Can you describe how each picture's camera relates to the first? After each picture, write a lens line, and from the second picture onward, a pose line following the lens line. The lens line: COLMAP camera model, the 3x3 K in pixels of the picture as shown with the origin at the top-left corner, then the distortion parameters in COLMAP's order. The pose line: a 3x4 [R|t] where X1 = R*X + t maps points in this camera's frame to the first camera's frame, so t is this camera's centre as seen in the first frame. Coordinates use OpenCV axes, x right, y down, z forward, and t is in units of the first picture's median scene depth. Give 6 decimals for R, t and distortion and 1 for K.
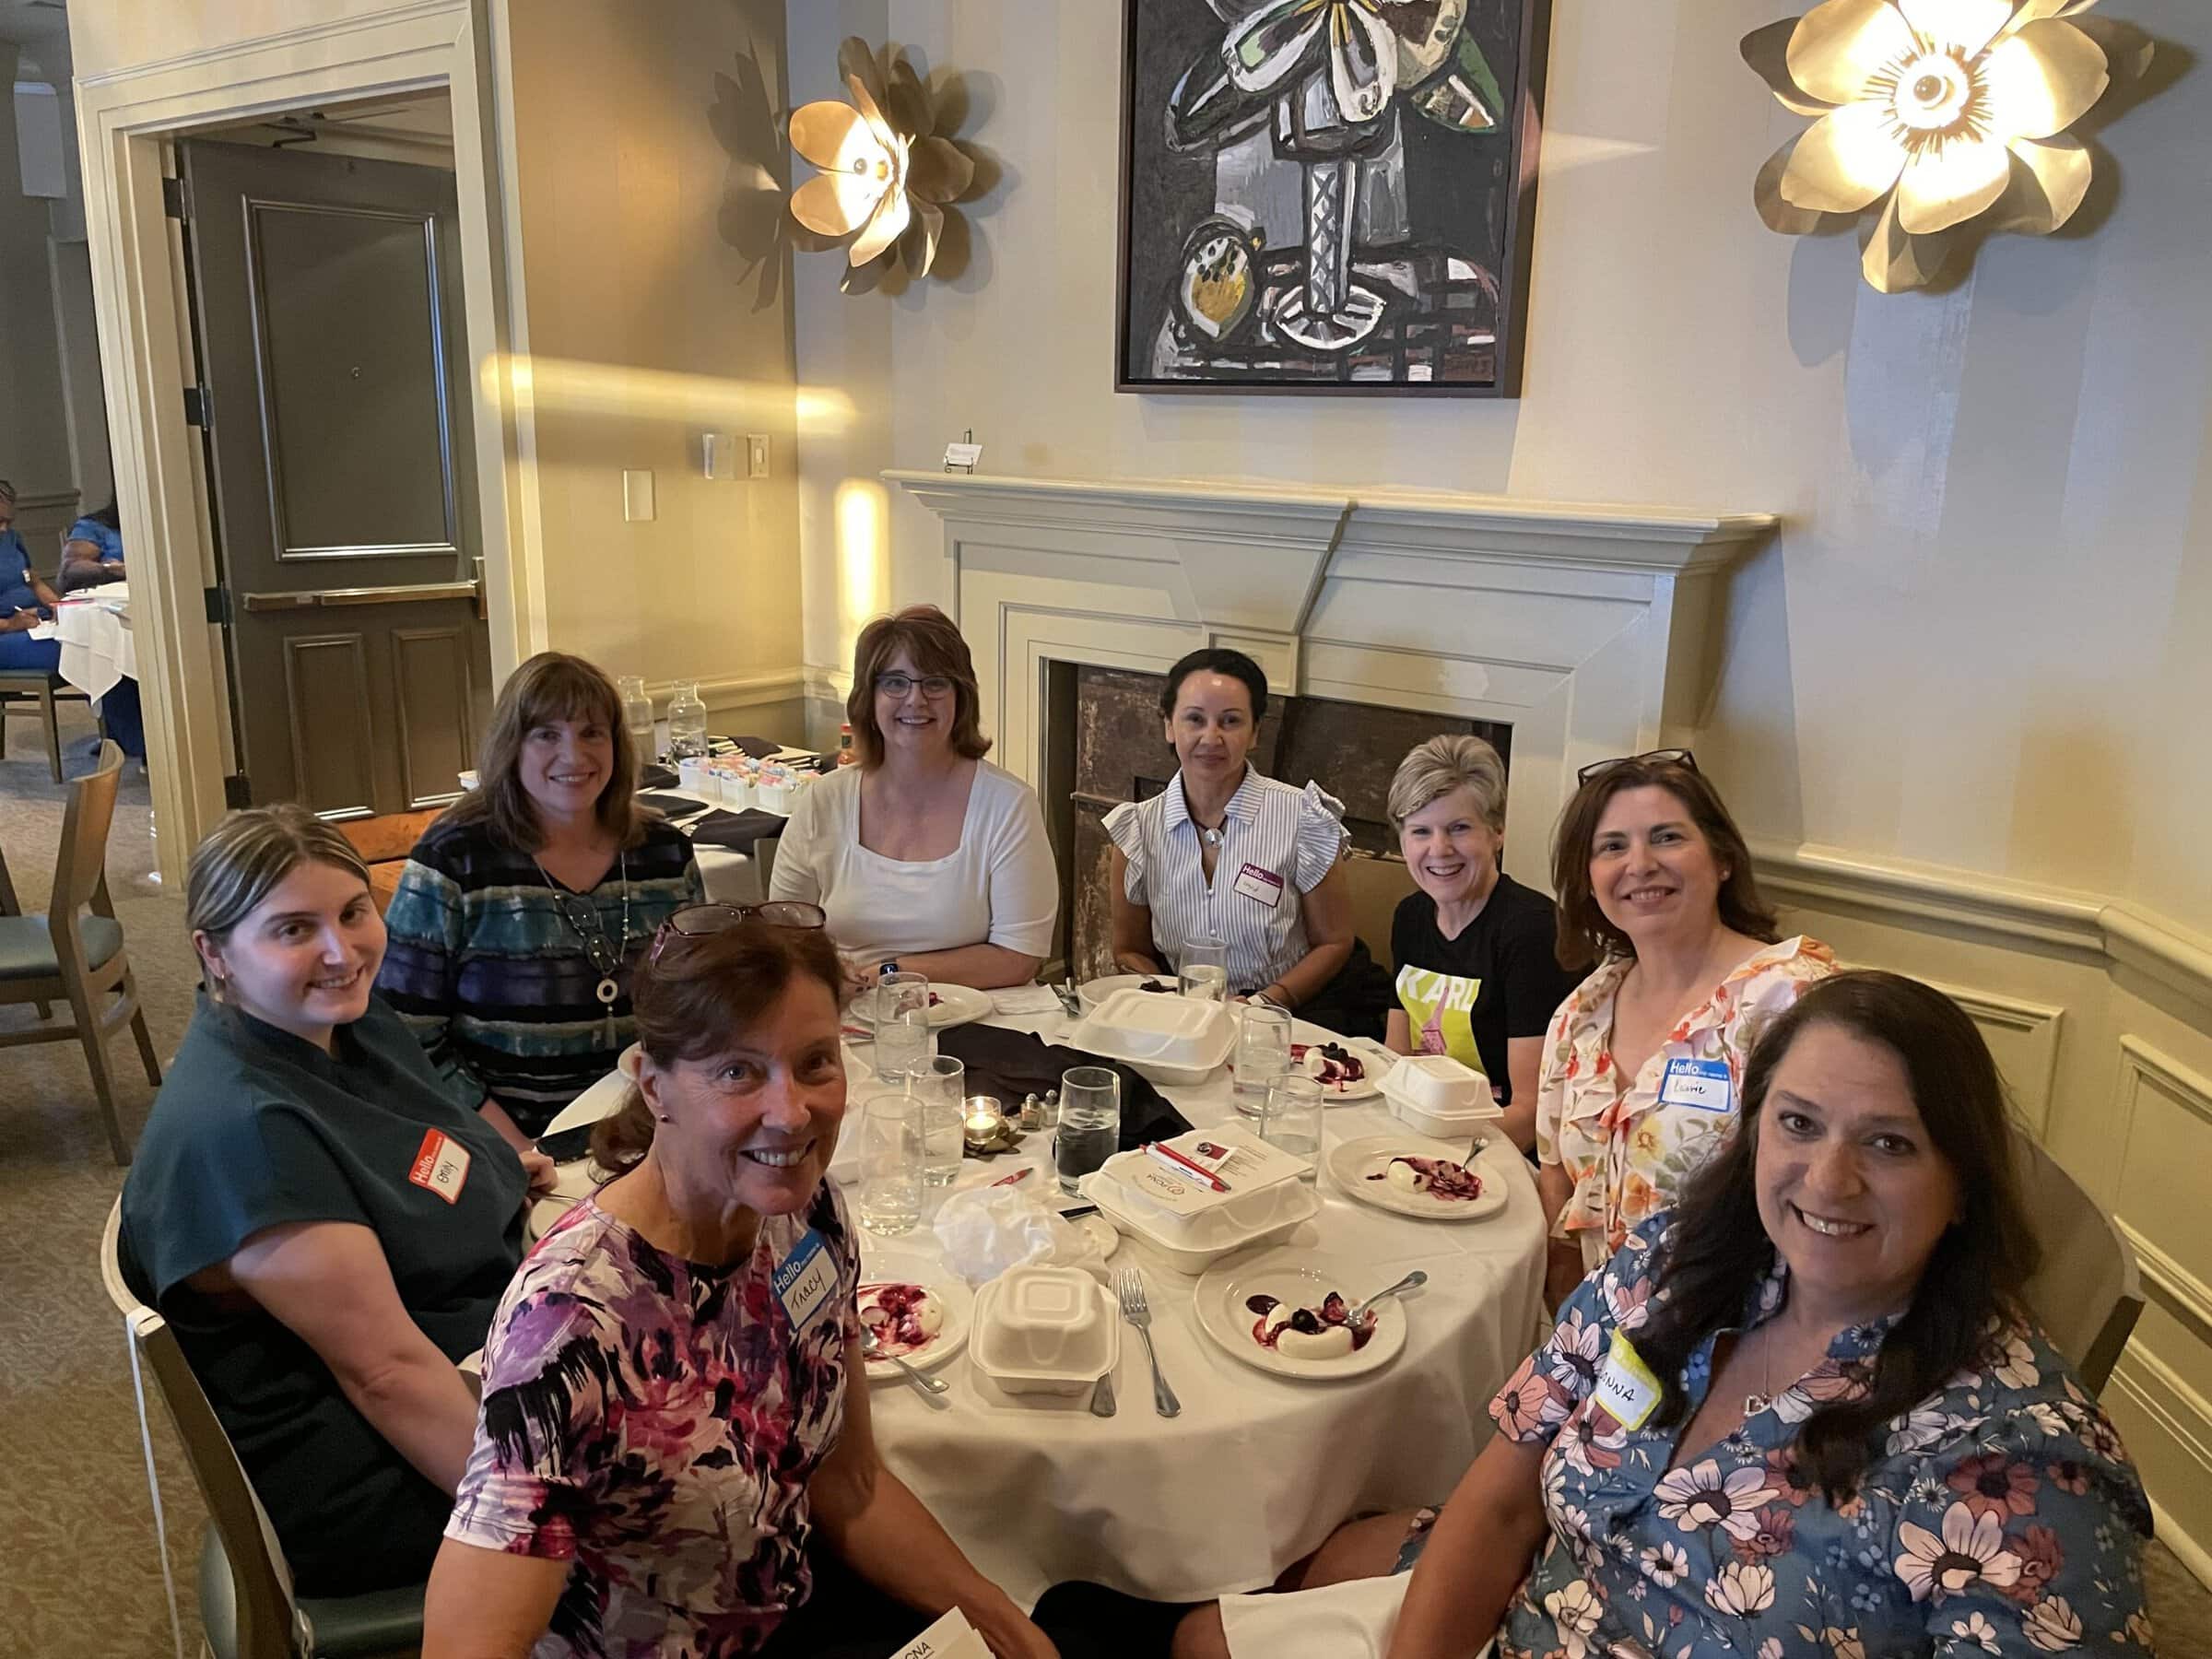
lens RADIAL K [[1701.9, 0, 1106.0], [0, 1701.9, 829.5], [0, 0, 1]] dist [0.043710, -0.082188]
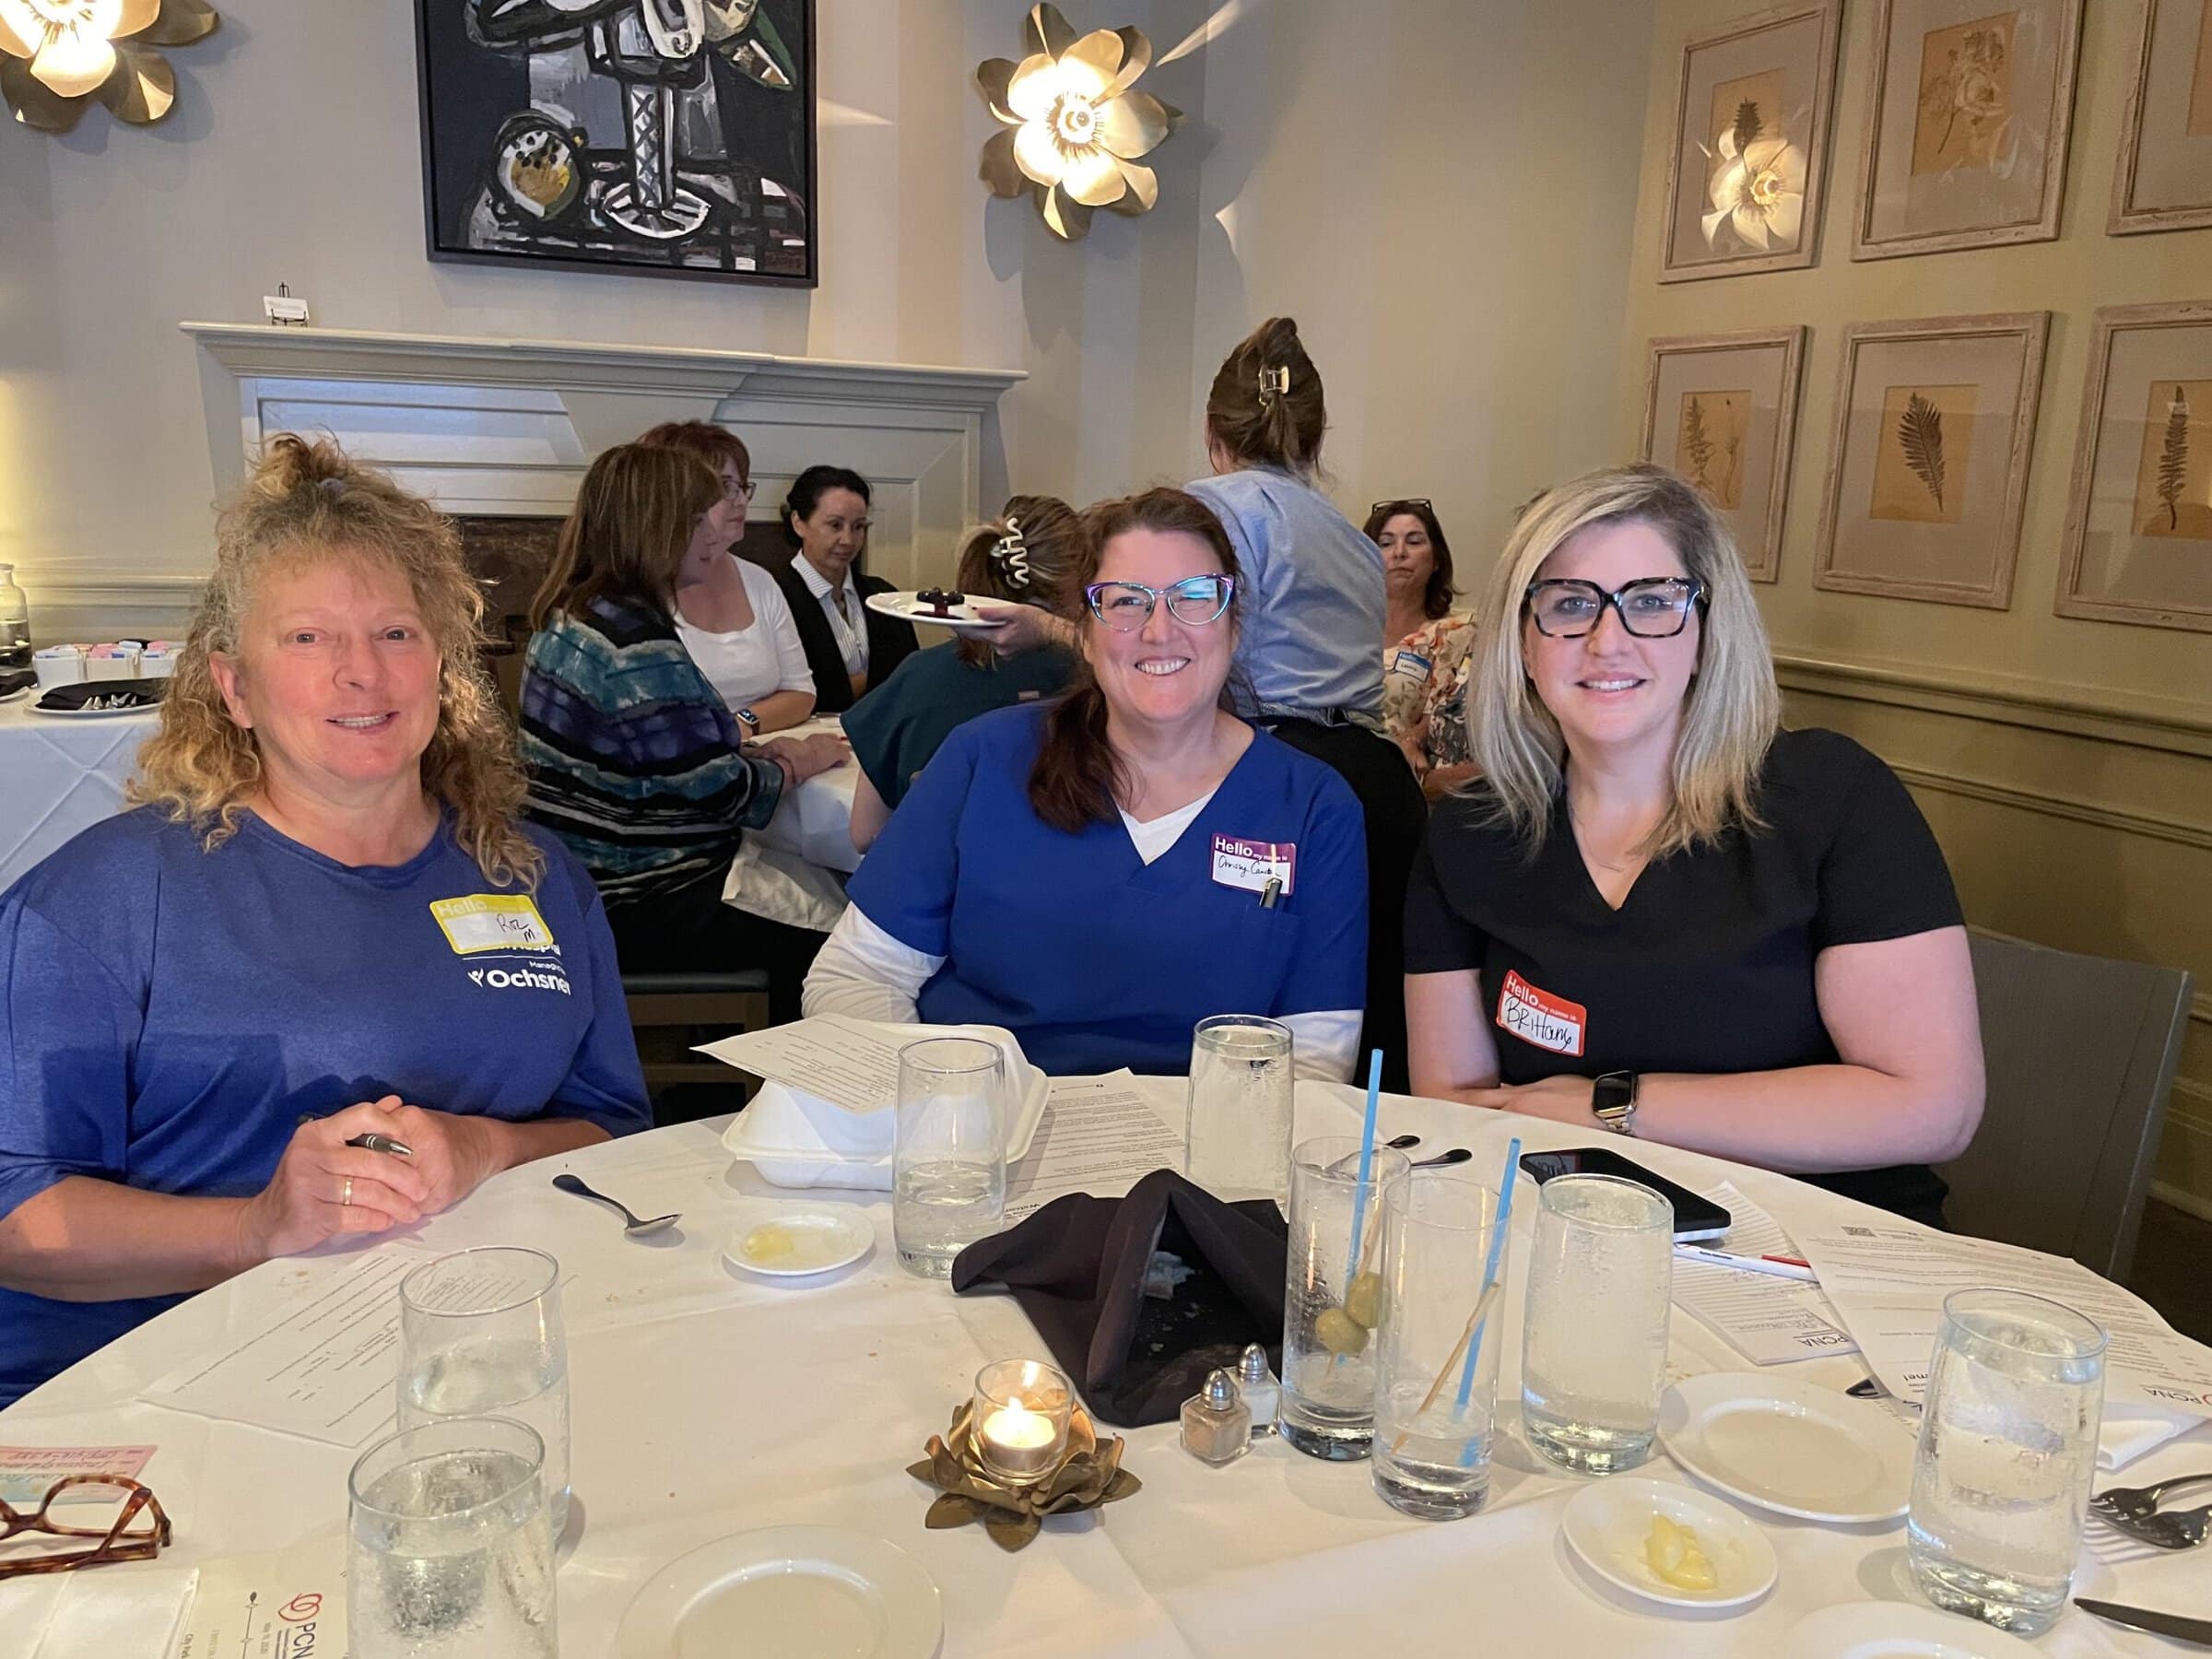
lens RADIAL K [[1701.9, 0, 1106.0], [0, 1701.9, 829.5], [0, 0, 1]] dist [0.043710, -0.082188]
pose [[0.479251, -0.184954, 0.857969, -0.864459], [0.189269, 0.976323, 0.104744, 0.068790], [-0.857027, 0.112189, 0.502909, 0.149822]]
